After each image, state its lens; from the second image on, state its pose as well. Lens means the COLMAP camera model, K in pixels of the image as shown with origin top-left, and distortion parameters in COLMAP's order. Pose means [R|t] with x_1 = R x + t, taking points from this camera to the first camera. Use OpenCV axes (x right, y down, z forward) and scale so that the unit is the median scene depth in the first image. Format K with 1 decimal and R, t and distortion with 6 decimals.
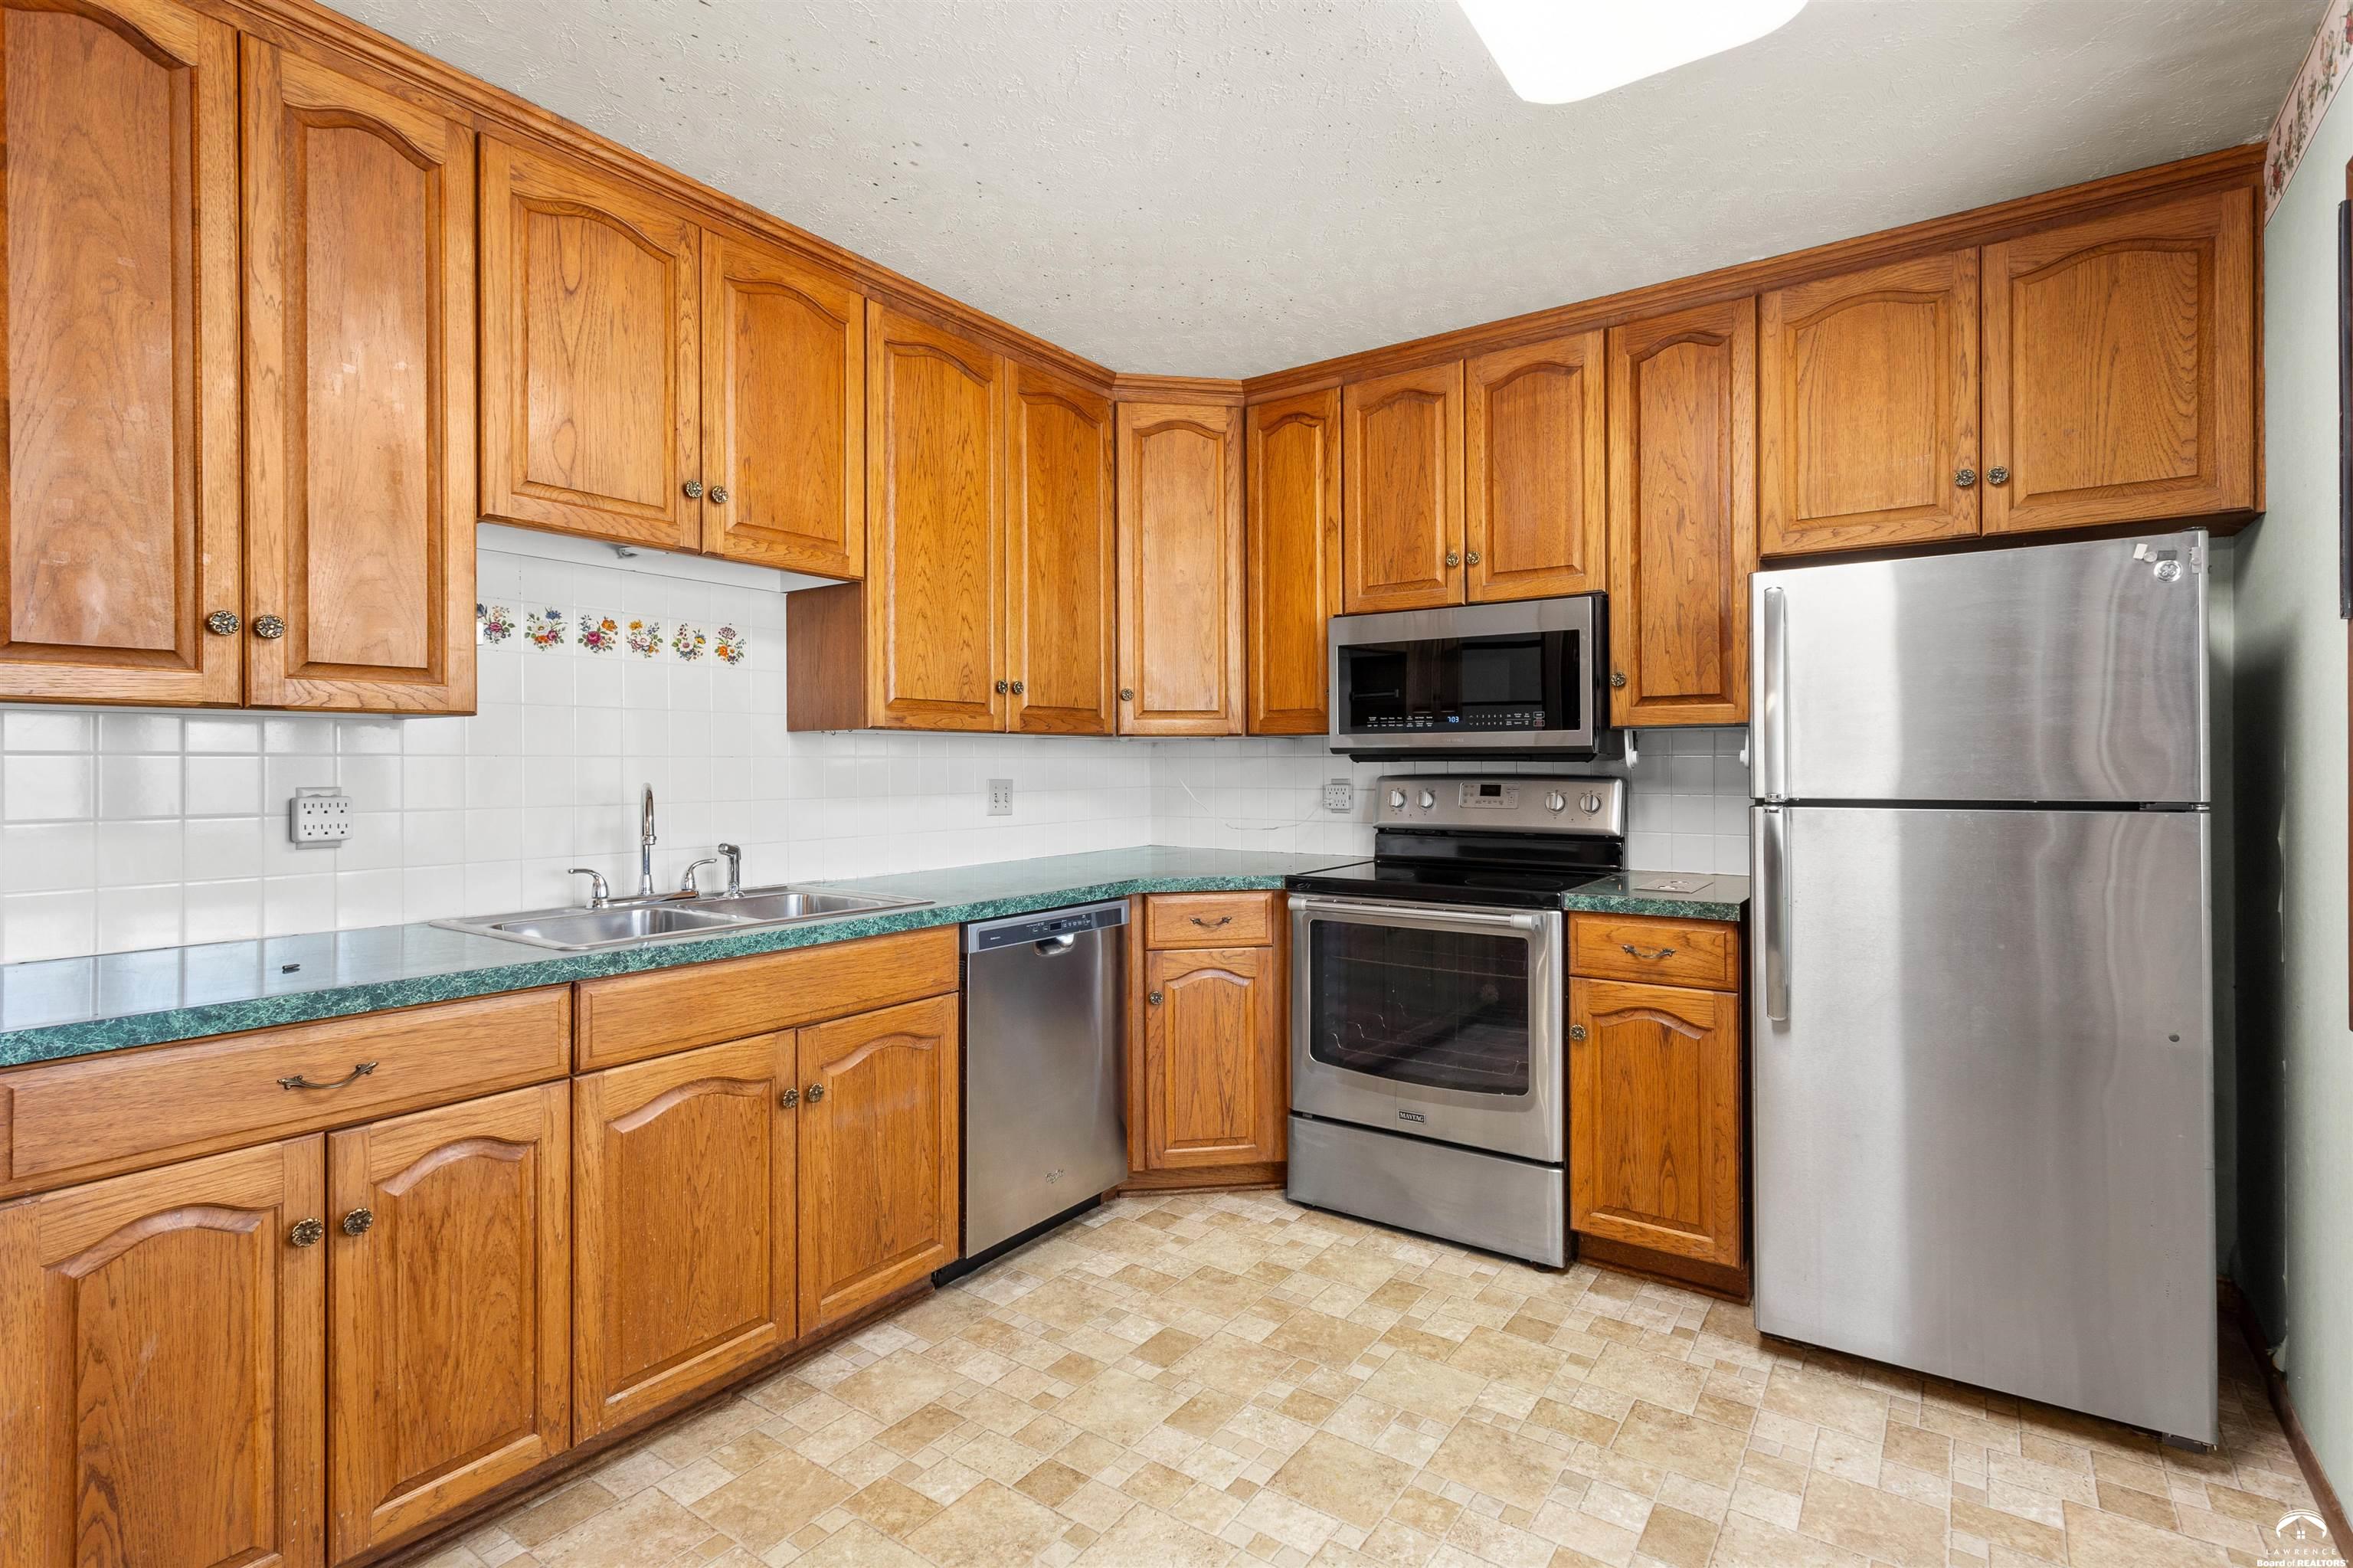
lens RADIAL K [[1122.7, 0, 1176.6], [0, 1122.7, 766.0], [0, 0, 1]] dist [-0.002076, -0.000402]
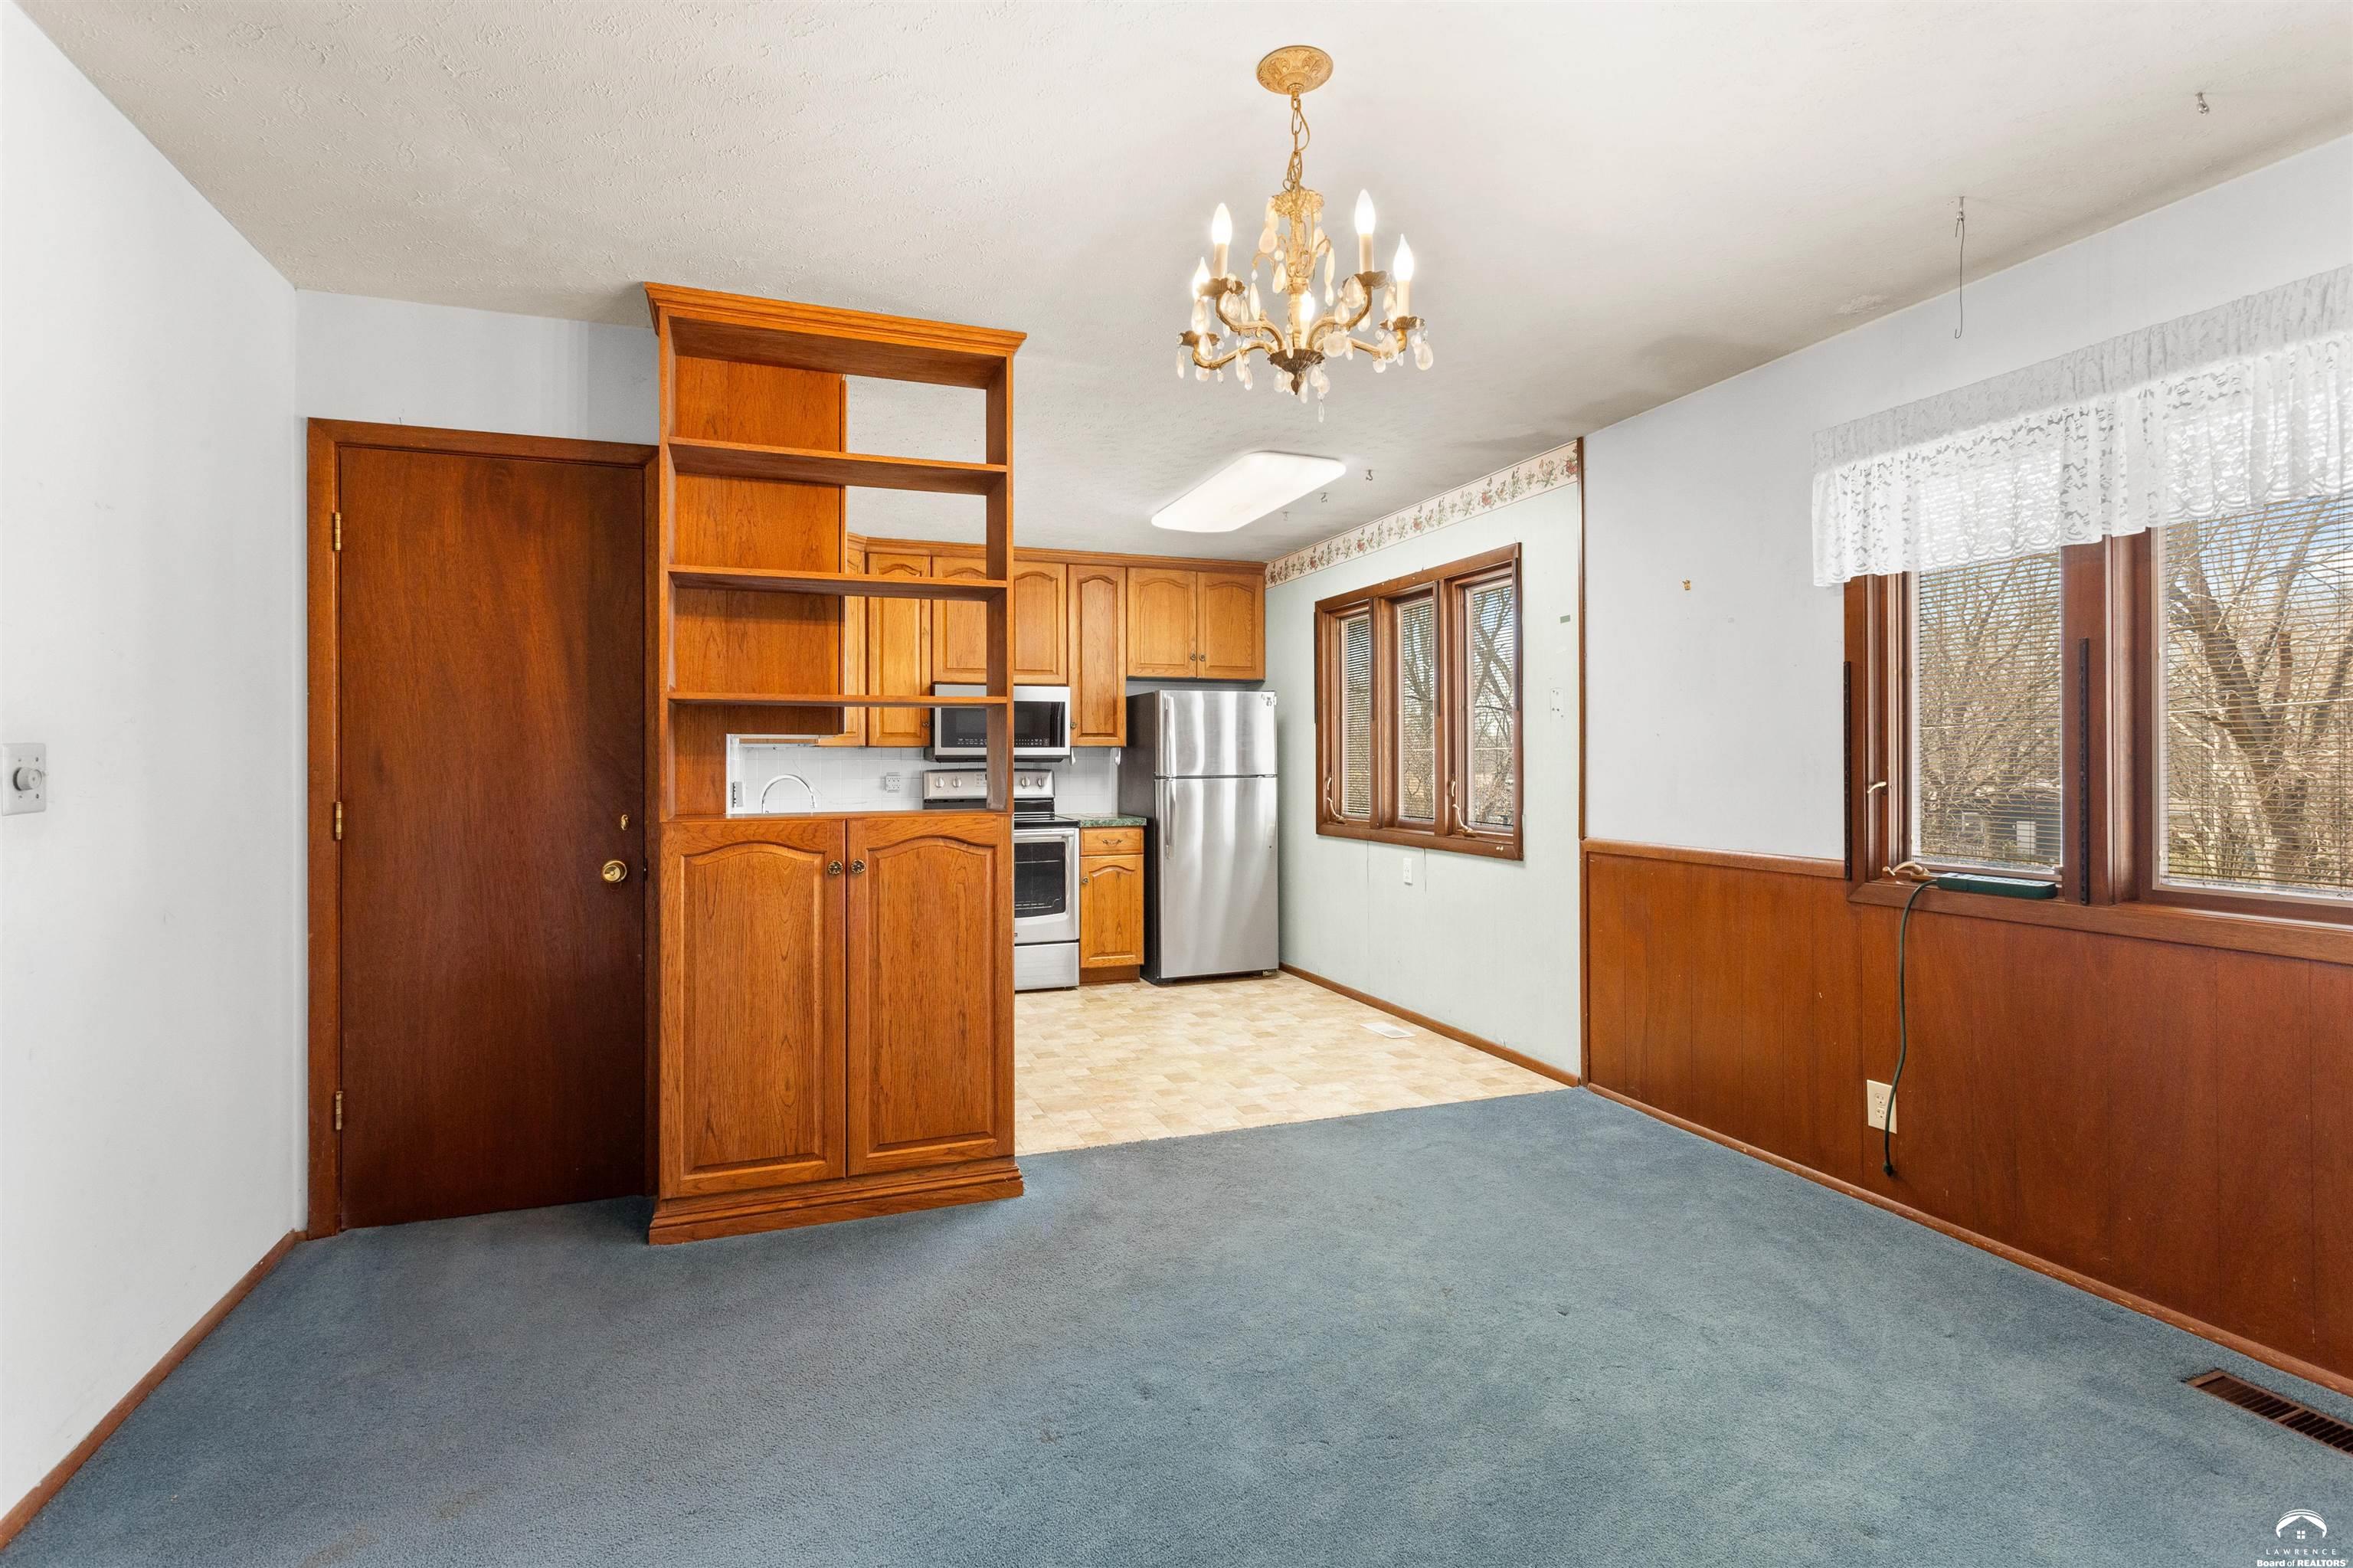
lens RADIAL K [[1126.6, 0, 1182.3], [0, 1126.6, 750.3], [0, 0, 1]] dist [0.001286, 0.000060]
pose [[0.563387, 0.007130, 0.826162, -1.446428], [0.002924, 0.999939, -0.010623, -0.003593], [-0.826188, 0.008400, 0.563332, -0.466500]]
